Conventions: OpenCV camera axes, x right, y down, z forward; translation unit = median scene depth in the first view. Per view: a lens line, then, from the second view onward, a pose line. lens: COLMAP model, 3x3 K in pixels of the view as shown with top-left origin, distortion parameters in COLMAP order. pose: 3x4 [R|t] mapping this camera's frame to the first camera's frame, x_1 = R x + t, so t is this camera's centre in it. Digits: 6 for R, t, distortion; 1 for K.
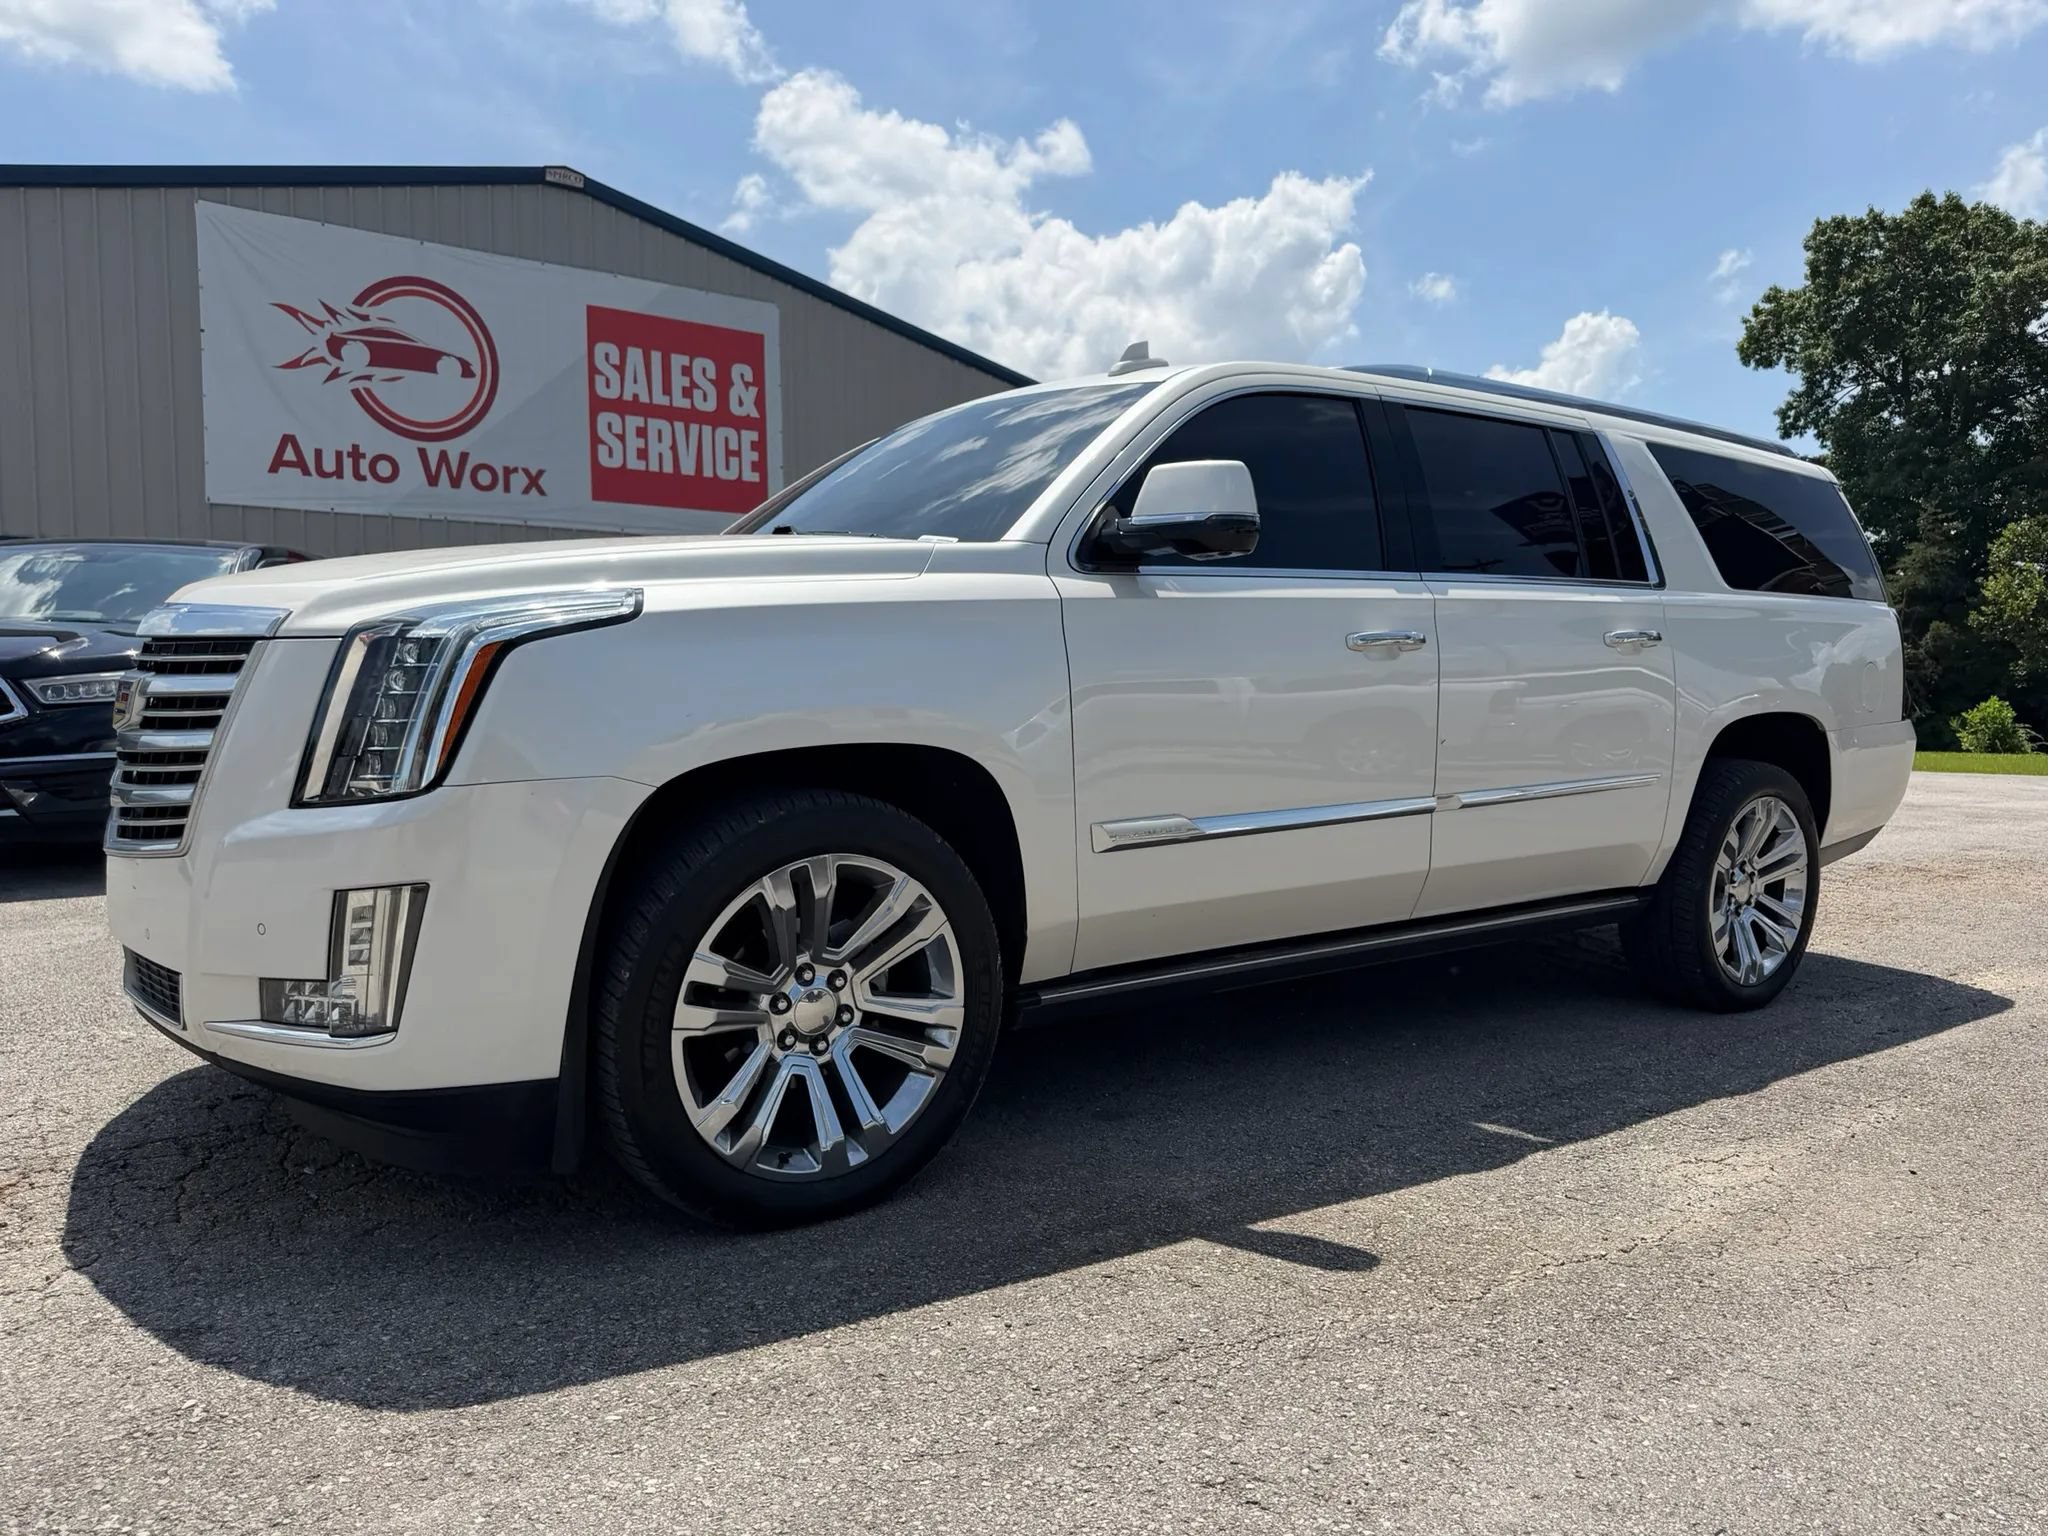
lens RADIAL K [[1470.4, 0, 1042.8], [0, 1470.4, 778.8], [0, 0, 1]] dist [0.013263, -0.016135]
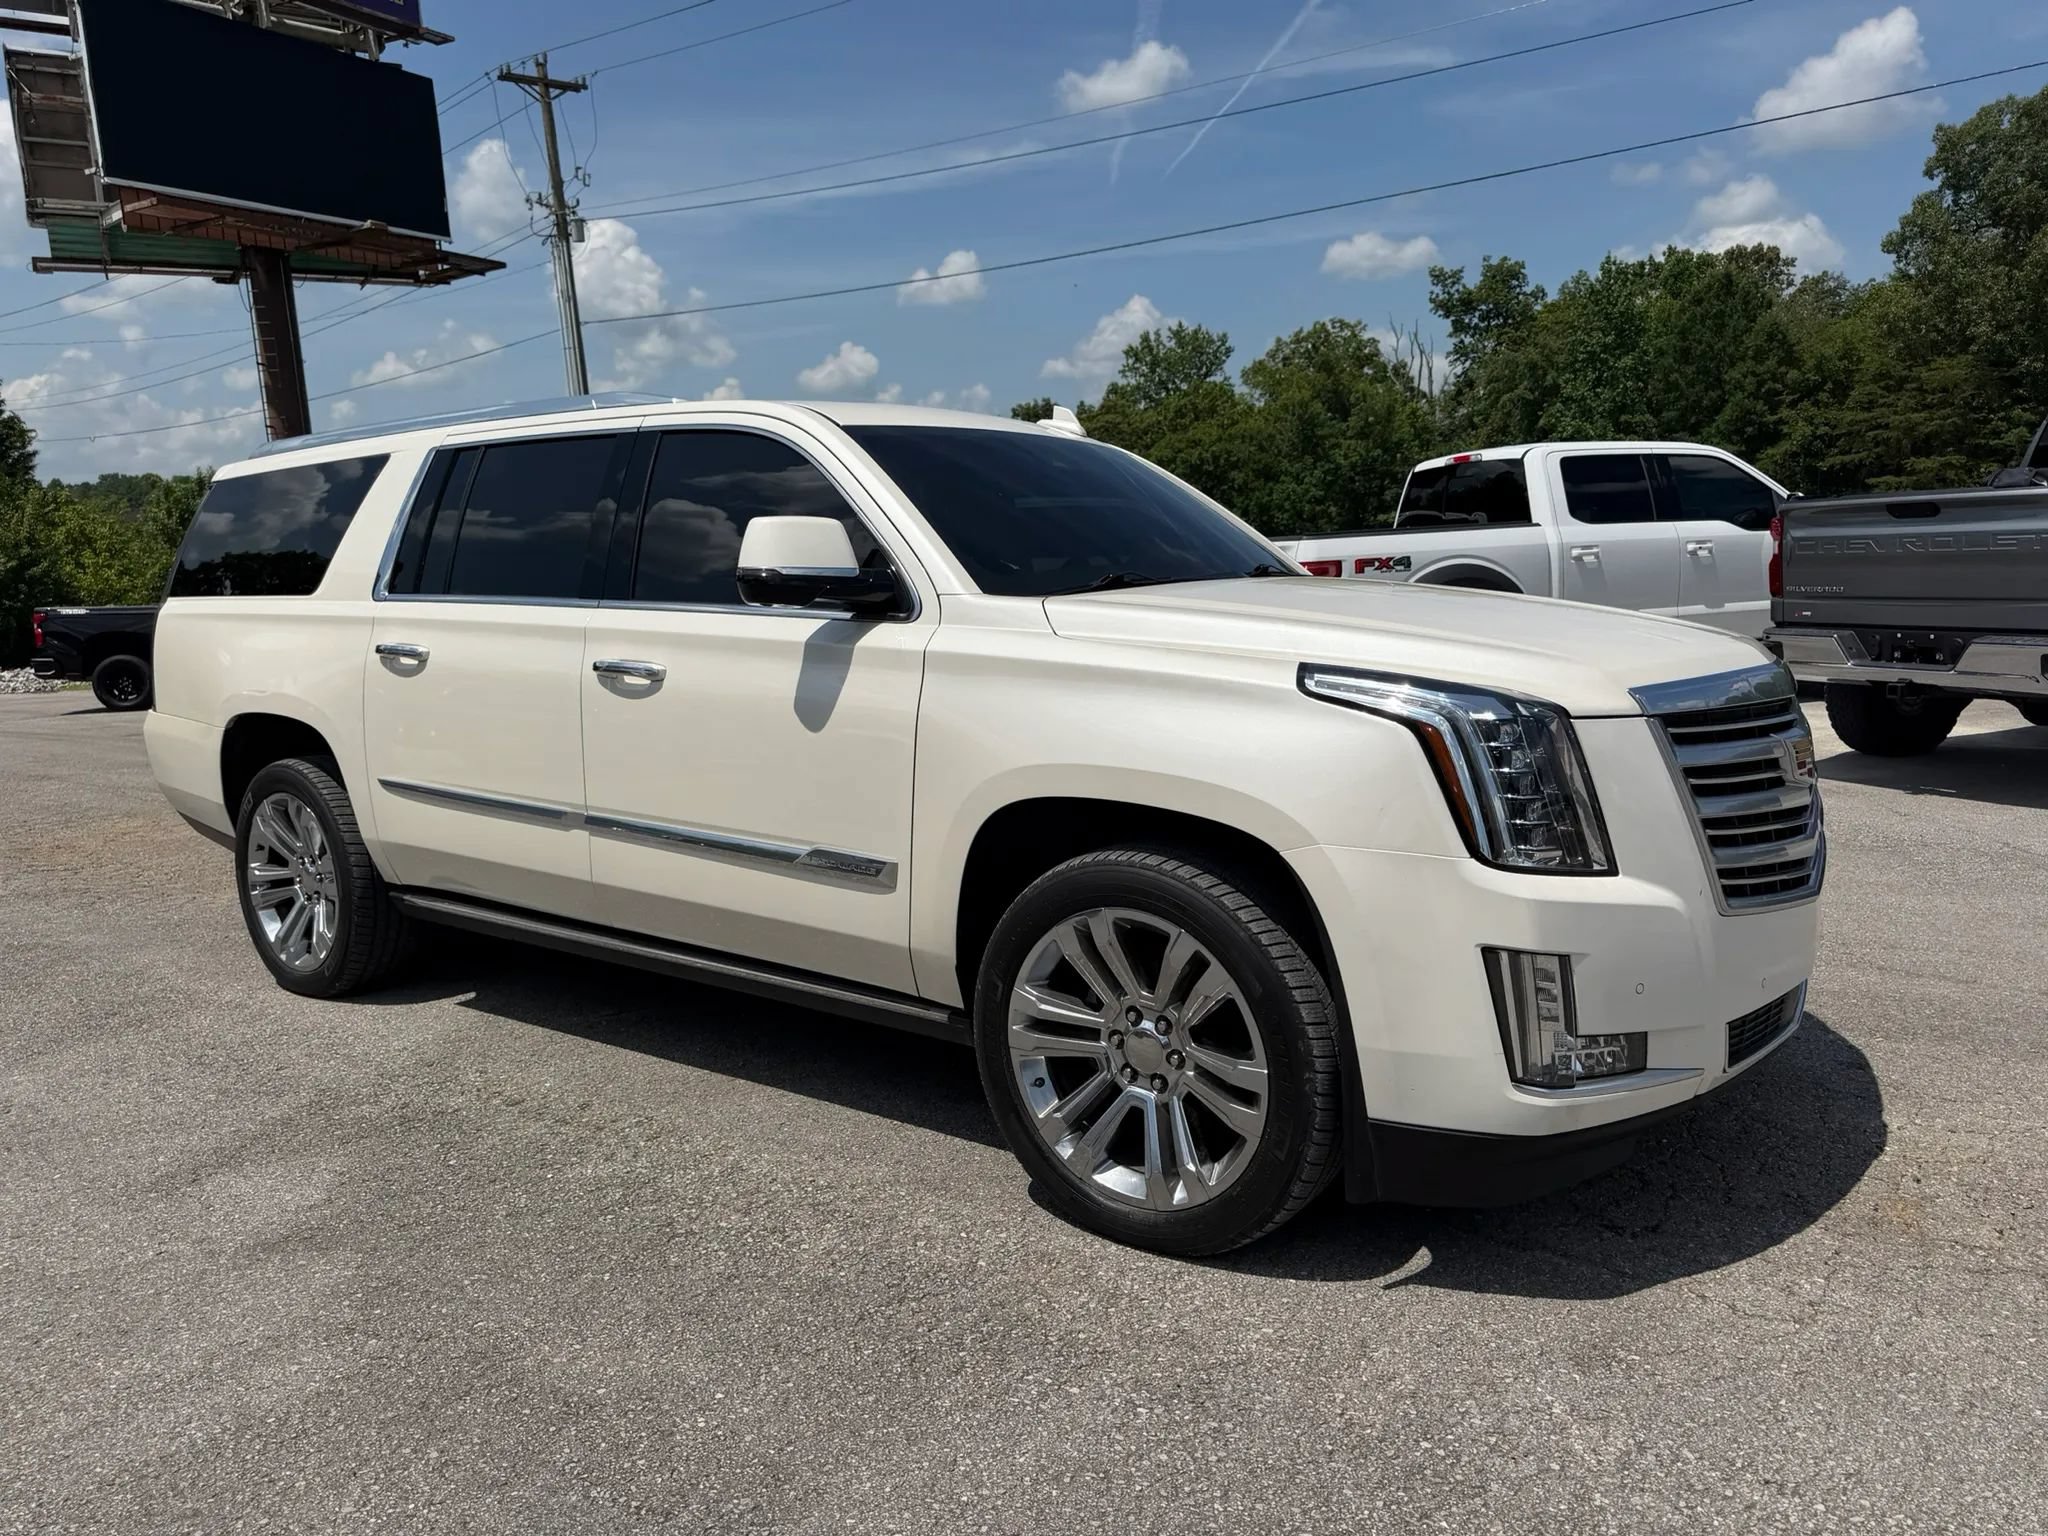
lens RADIAL K [[1470.4, 0, 1034.8], [0, 1470.4, 770.2], [0, 0, 1]] dist [0.013263, -0.016135]
pose [[-0.290516, -0.144794, 0.945852, -1.237924], [0.096990, 0.978938, 0.179649, -0.244459], [-0.951942, 0.143929, -0.270354, 1.529233]]
